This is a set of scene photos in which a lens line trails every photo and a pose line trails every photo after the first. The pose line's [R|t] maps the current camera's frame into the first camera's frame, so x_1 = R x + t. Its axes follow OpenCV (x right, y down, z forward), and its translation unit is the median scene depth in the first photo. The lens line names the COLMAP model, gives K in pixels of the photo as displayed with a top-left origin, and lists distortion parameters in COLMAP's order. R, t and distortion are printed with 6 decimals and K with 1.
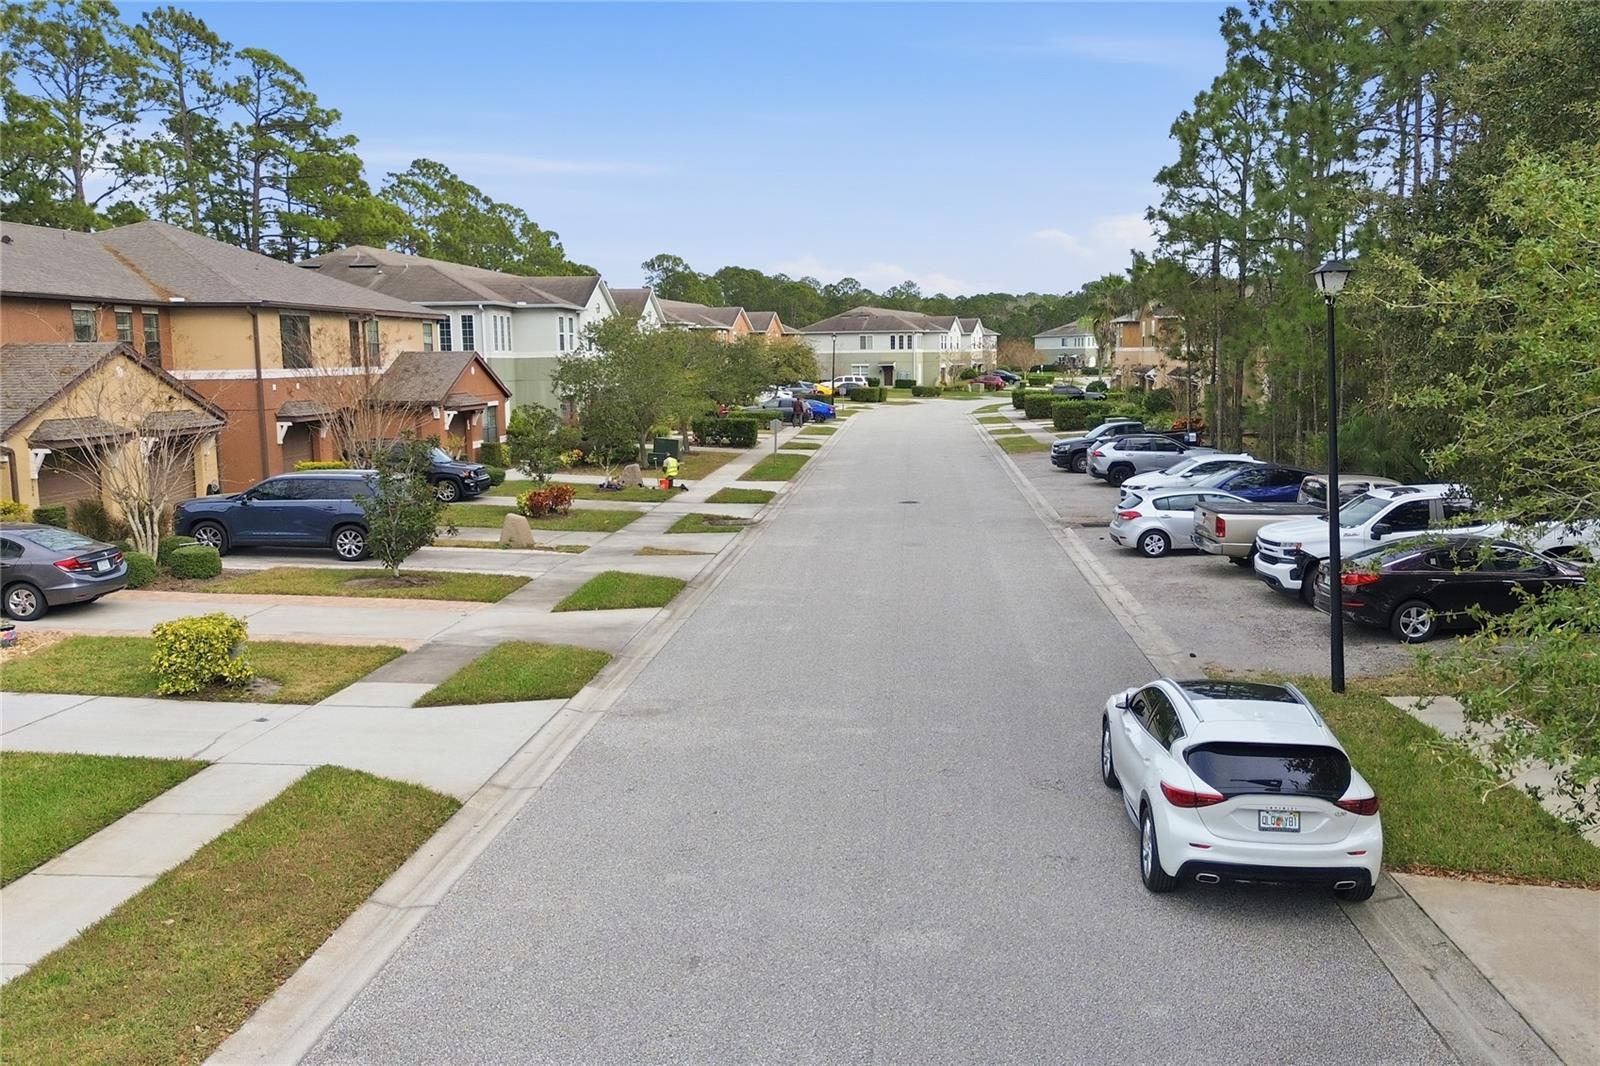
lens RADIAL K [[1327.2, 0, 800.0], [0, 1327.2, 533.0], [0, 0, 1]] dist [0.057595, -0.120937]
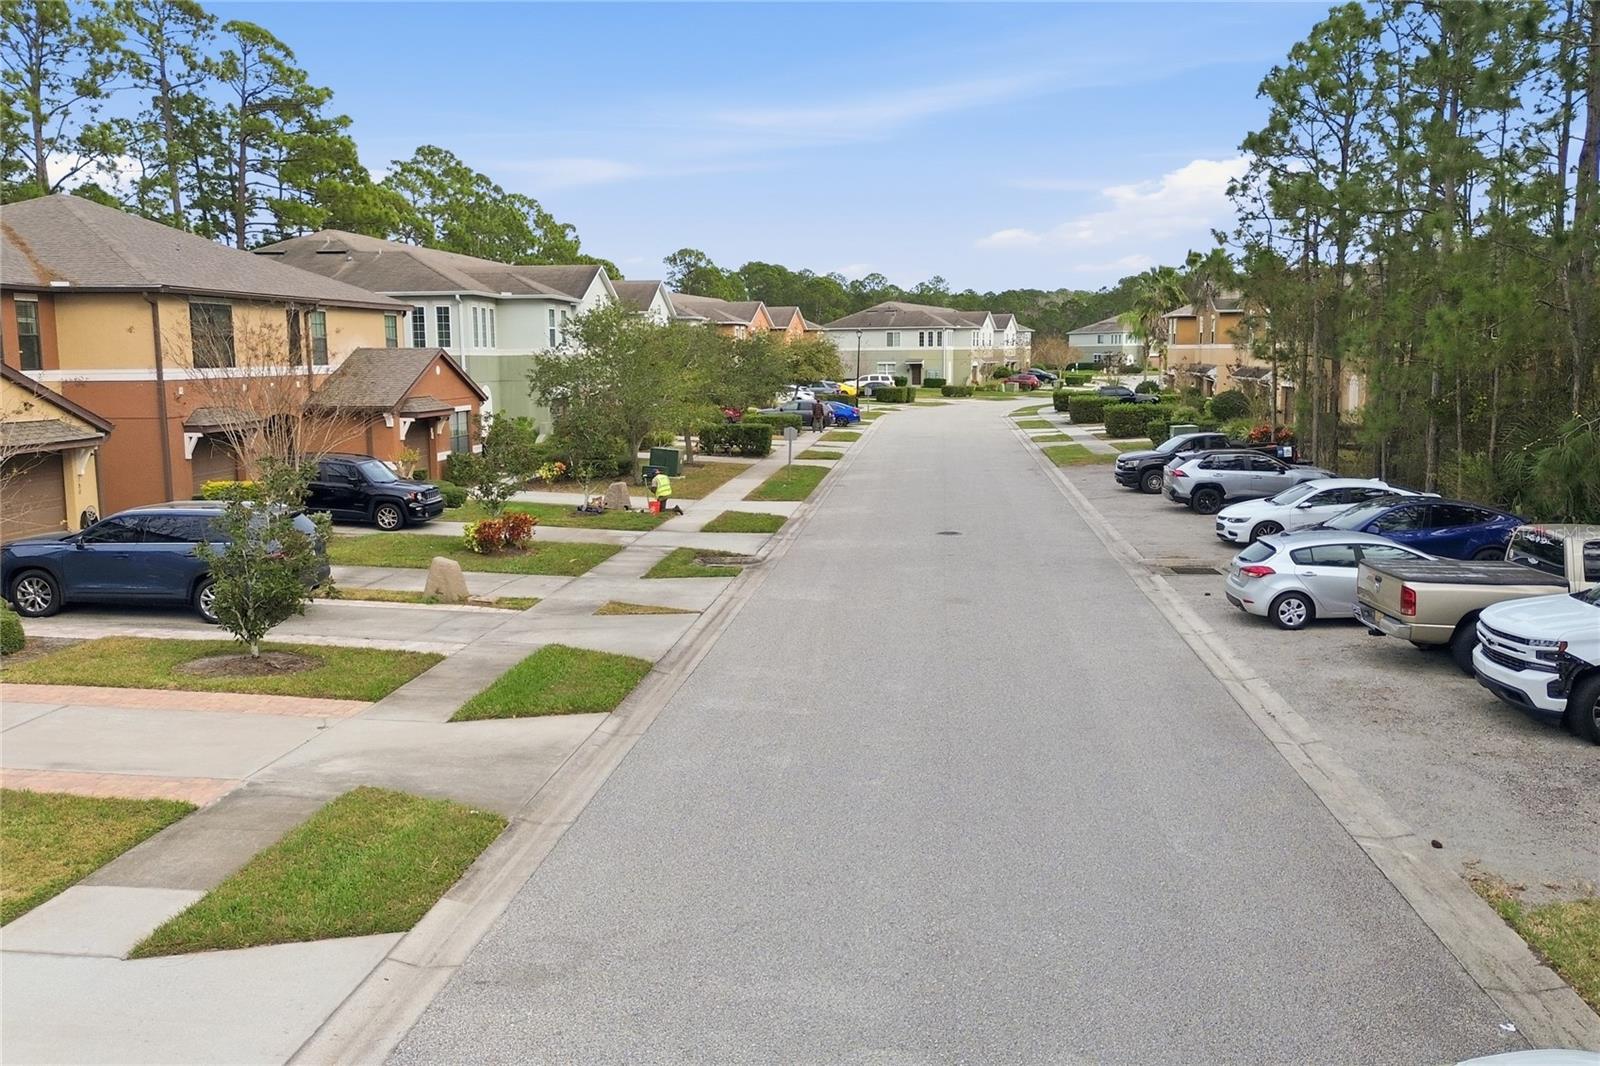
lens RADIAL K [[1314.7, 0, 746.2], [0, 1314.7, 537.1], [0, 0, 1]] dist [0.075057, -0.106830]
pose [[0.998226, 0.010592, -0.058592, 0.004708], [-0.010210, 0.999925, 0.006811, -0.022791], [0.058660, -0.006200, 0.998259, 0.163779]]
